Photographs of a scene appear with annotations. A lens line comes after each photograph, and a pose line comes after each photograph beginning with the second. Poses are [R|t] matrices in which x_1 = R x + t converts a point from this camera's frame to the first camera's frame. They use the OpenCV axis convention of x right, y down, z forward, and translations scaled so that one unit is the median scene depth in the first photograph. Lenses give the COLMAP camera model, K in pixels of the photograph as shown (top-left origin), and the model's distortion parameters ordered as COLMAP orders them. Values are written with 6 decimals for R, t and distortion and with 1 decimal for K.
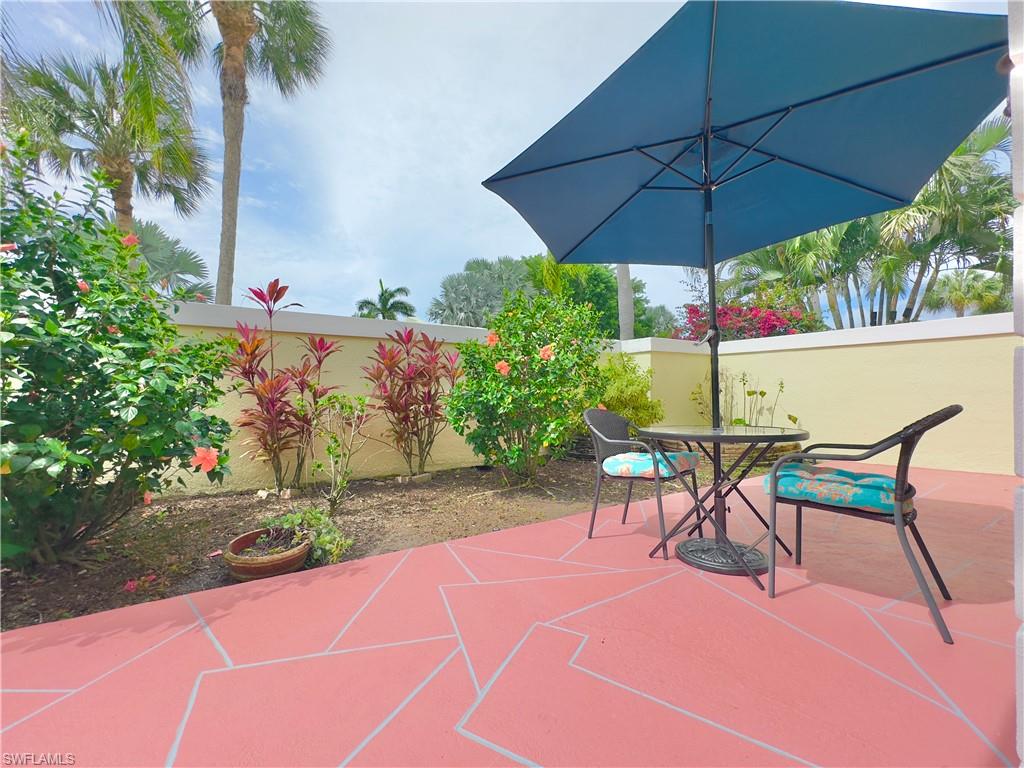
lens RADIAL K [[407.6, 0, 509.5], [0, 407.6, 385.4], [0, 0, 1]] dist [-0.001295, 0.000392]
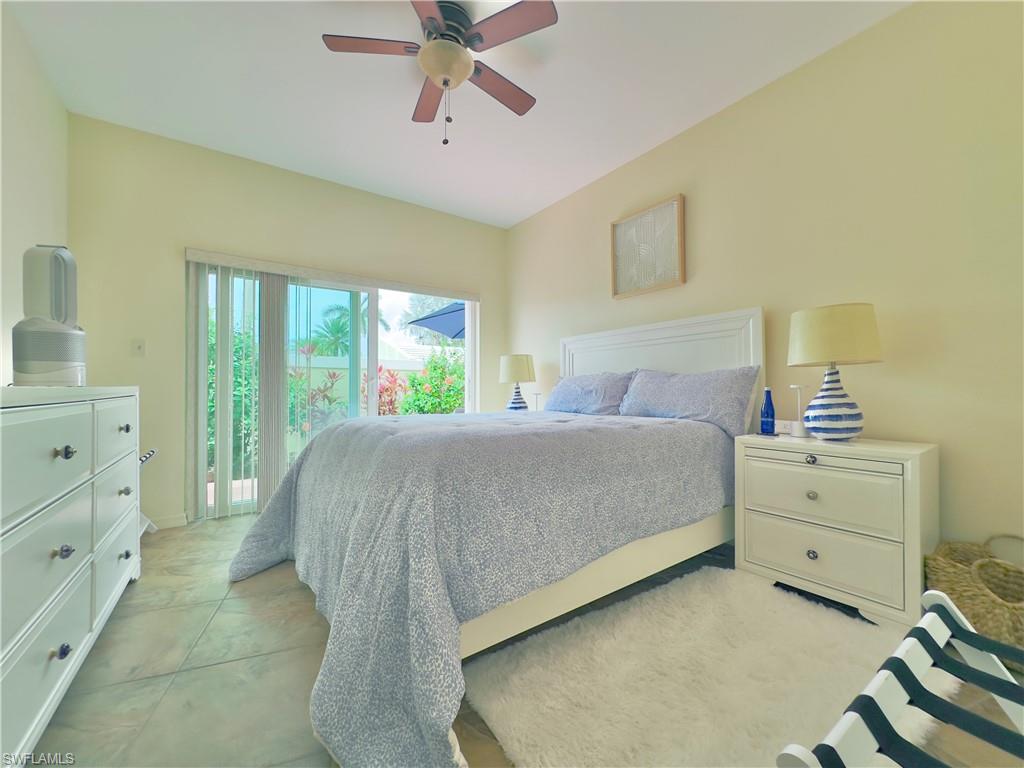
lens RADIAL K [[407.6, 0, 512.0], [0, 407.6, 385.7], [0, 0, 1]] dist [-0.001295, 0.000392]
pose [[0.997485, -0.000963, 0.070872, 0.262059], [0.001062, 0.999999, -0.001351, -0.051820], [-0.070871, 0.001422, 0.997485, -1.059235]]
